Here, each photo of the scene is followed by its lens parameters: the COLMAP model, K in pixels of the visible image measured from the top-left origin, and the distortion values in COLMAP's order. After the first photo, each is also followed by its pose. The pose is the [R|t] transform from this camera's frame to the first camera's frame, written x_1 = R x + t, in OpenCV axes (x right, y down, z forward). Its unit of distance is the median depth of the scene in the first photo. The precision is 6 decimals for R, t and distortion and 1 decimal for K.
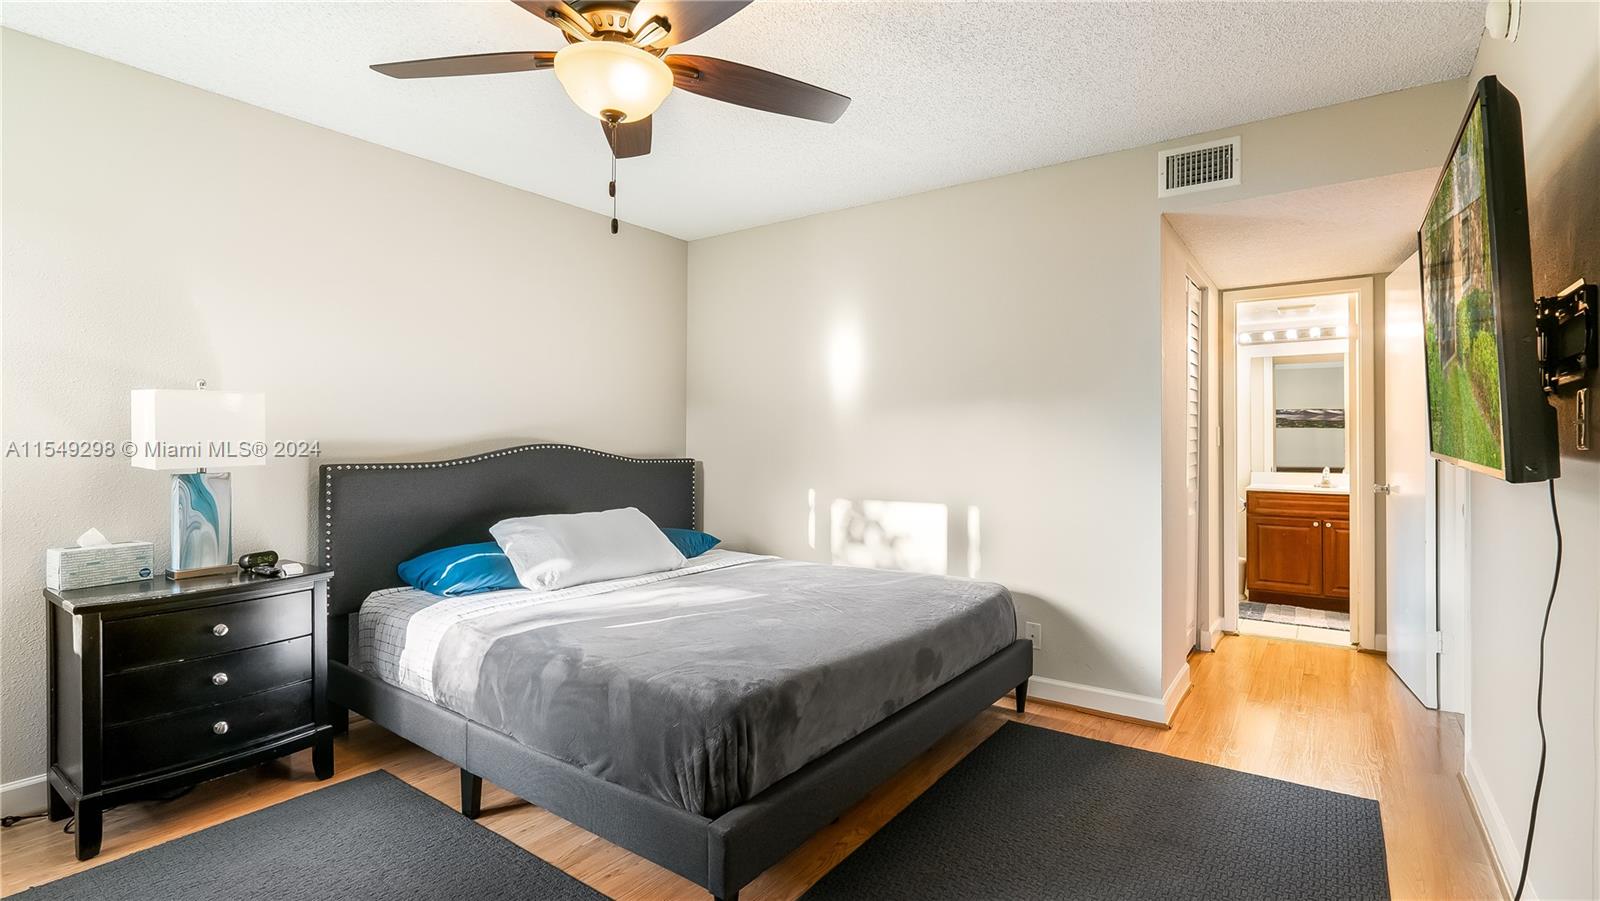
lens RADIAL K [[753.4, 0, 800.0], [0, 753.4, 450.5], [0, 0, 1]] dist [-0.002019, -0.000345]
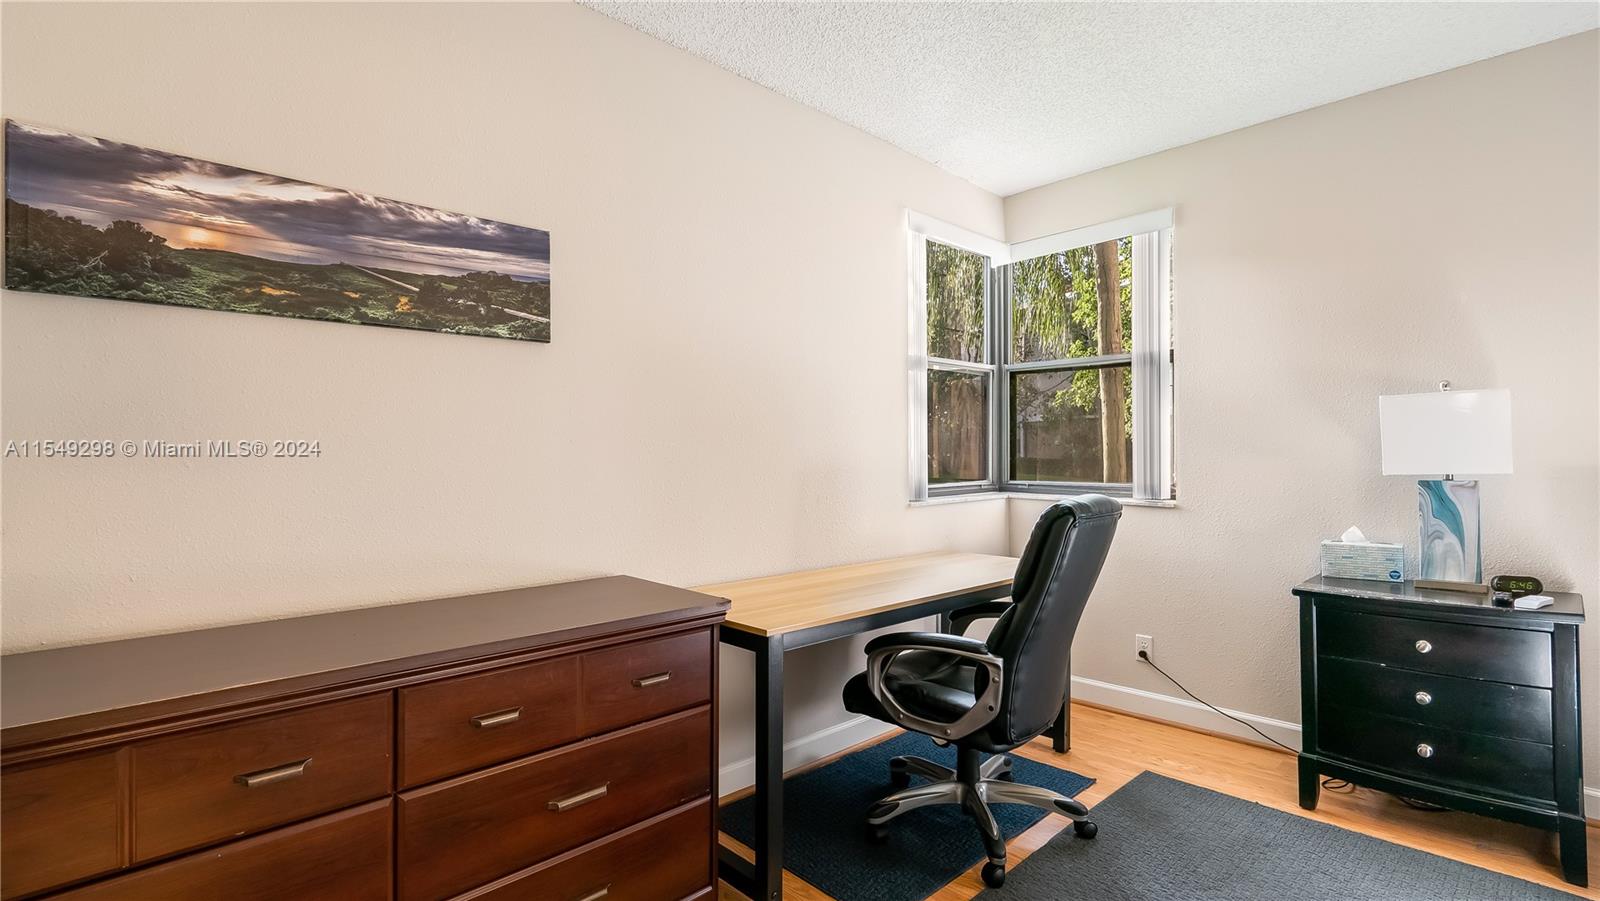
lens RADIAL K [[751.0, 0, 803.9], [0, 751.0, 463.3], [0, 0, 1]] dist [-0.002678, -0.000361]
pose [[-0.185718, 0.012971, -0.982517, 0.279690], [-0.003674, 0.999897, 0.013895, -0.001095], [0.982596, 0.006190, -0.185651, 0.391642]]
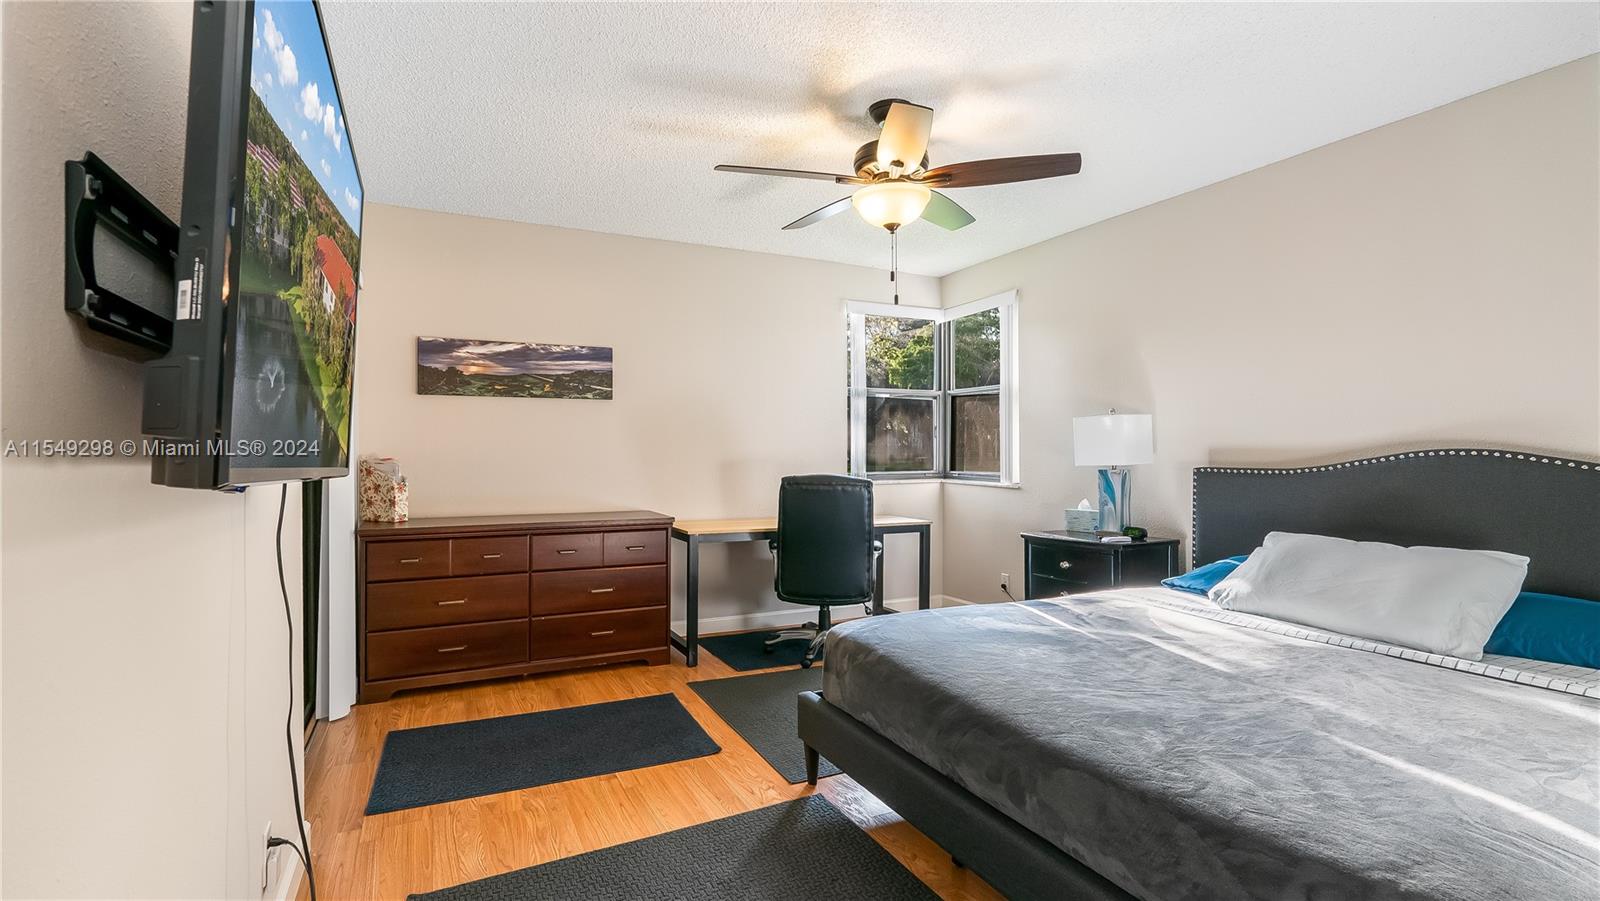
lens RADIAL K [[764.7, 0, 802.3], [0, 764.7, 467.3], [0, 0, 1]] dist [-0.002068, -0.000702]
pose [[-0.473595, 0.017384, -0.880571, 0.893887], [-0.007368, 0.999692, 0.023699, -0.006549], [0.880712, 0.017712, -0.473321, 1.206889]]
